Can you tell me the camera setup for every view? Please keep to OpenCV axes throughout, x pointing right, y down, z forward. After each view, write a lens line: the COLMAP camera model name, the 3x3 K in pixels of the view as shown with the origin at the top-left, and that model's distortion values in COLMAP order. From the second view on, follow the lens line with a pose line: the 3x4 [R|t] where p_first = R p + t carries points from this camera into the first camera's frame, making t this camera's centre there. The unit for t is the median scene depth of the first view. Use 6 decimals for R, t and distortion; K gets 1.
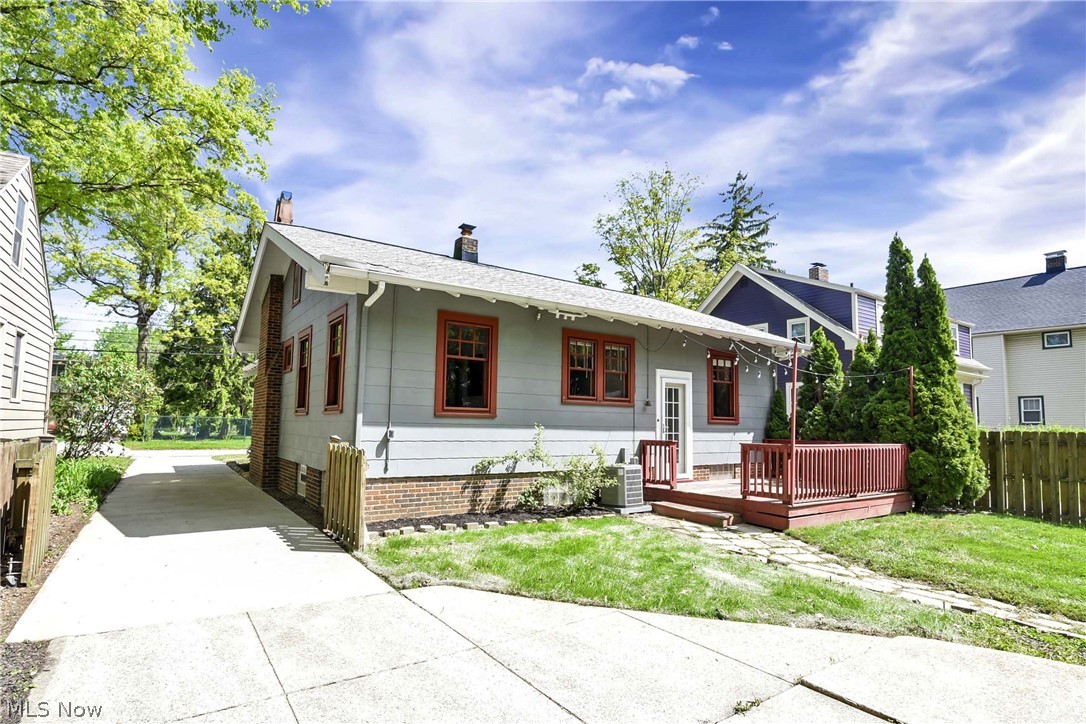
lens RADIAL K [[534.6, 0, 510.7], [0, 534.6, 389.1], [0, 0, 1]] dist [-0.001953, -0.000711]
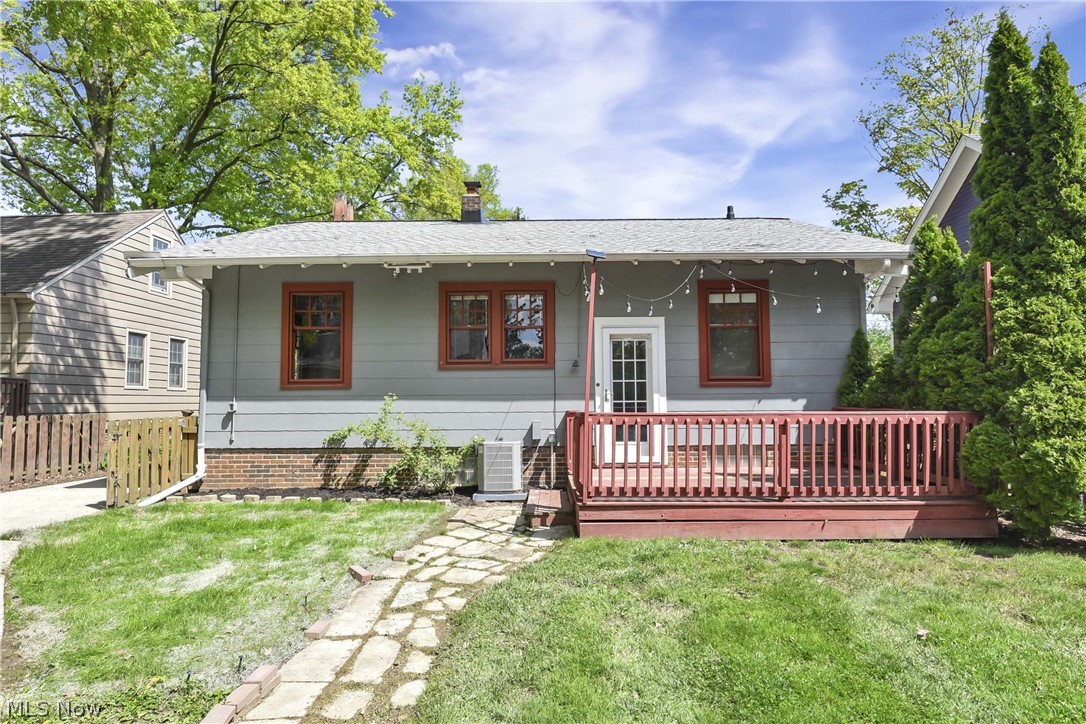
lens RADIAL K [[565.9, 0, 548.5], [0, 565.9, 373.2], [0, 0, 1]] dist [0.000376, 0.000046]
pose [[0.839906, -0.050083, -0.540415, 0.801500], [0.057473, 0.998342, -0.003198, 0.049825], [0.539679, -0.028373, 0.841392, 0.350709]]
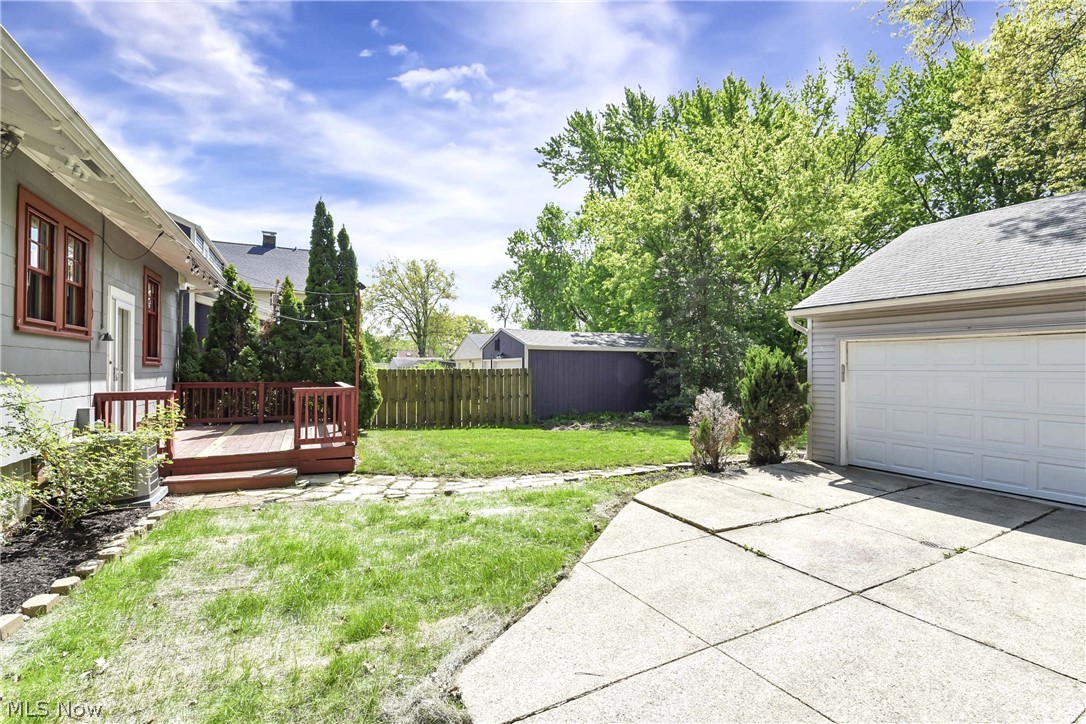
lens RADIAL K [[490.6, 0, 544.1], [0, 490.6, 369.1], [0, 0, 1]] dist [-0.002349, -0.000511]
pose [[0.099931, -0.019213, 0.994809, -0.341204], [-0.064132, 0.997610, 0.025709, 0.019723], [-0.992925, -0.066369, 0.098460, 0.493569]]
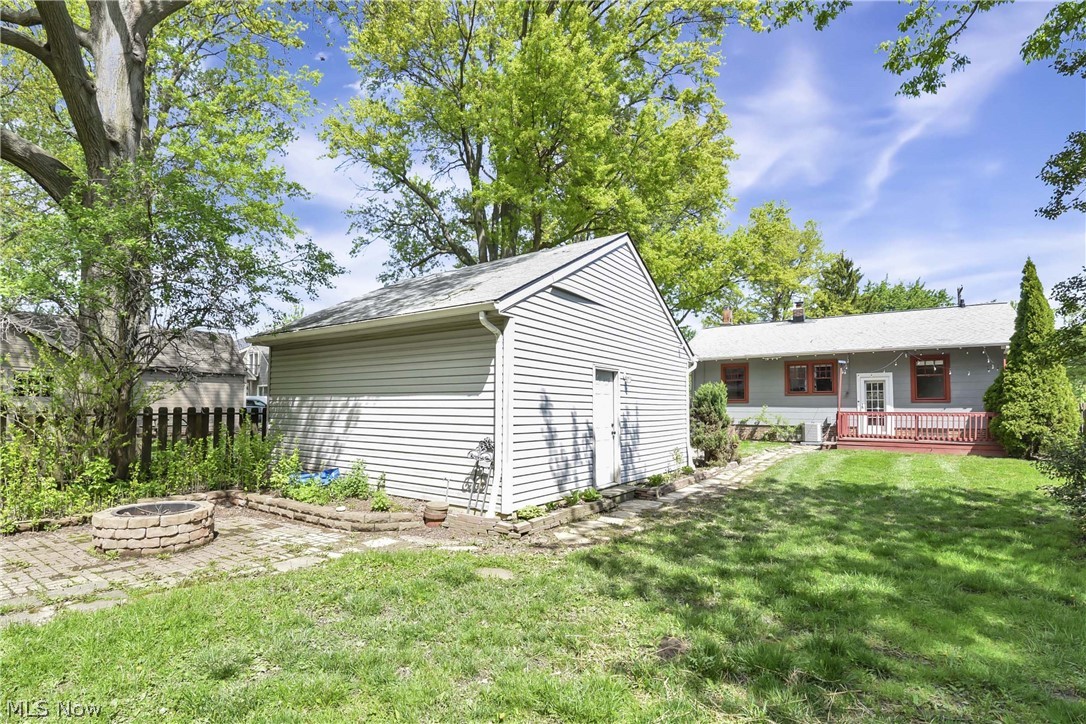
lens RADIAL K [[534.6, 0, 510.7], [0, 534.6, 389.1], [0, 0, 1]] dist [-0.001953, -0.000711]
pose [[0.352368, -0.051953, -0.934418, 1.916222], [0.064968, 0.997407, -0.030956, -0.004750], [0.933604, -0.049799, 0.354829, -0.921137]]
